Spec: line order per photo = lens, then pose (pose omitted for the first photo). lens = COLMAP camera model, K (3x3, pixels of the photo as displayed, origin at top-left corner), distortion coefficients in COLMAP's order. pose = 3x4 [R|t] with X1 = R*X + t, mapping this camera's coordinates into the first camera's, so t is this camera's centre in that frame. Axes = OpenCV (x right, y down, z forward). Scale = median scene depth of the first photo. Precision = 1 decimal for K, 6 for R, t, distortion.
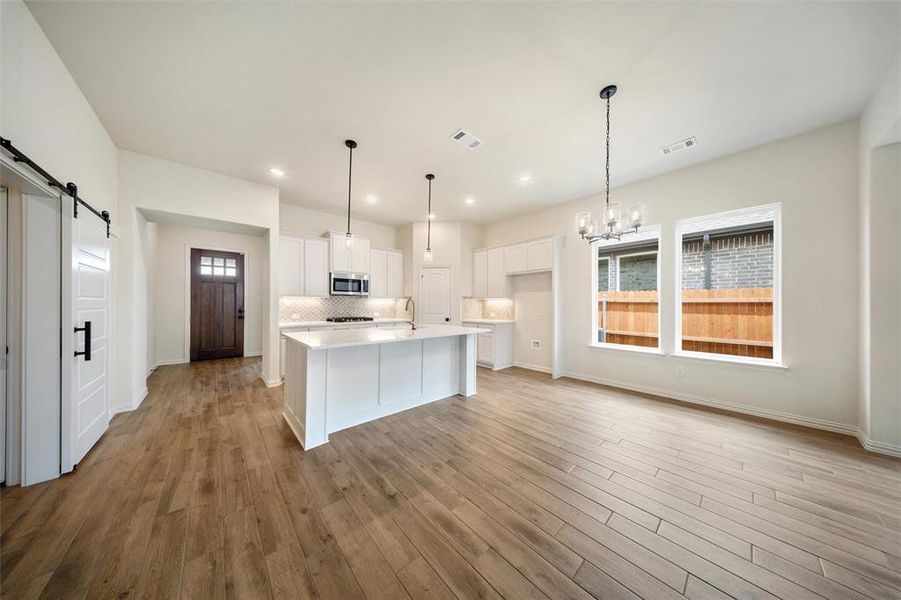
lens RADIAL K [[262.7, 0, 446.8], [0, 262.7, 302.5], [0, 0, 1]] dist [0.005158, -0.000092]
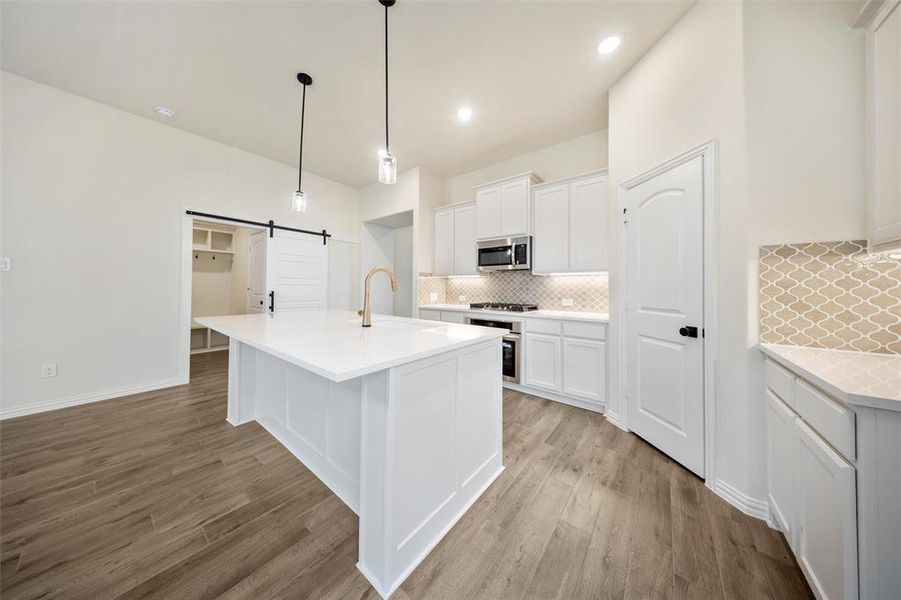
lens RADIAL K [[271.3, 0, 440.6], [0, 271.3, 283.9], [0, 0, 1]] dist [-0.000840, -0.000075]
pose [[0.160026, -0.015774, -0.986987, 0.322522], [-0.003466, 0.999857, -0.016541, 0.020532], [0.987107, 0.006067, 0.159948, 0.812081]]
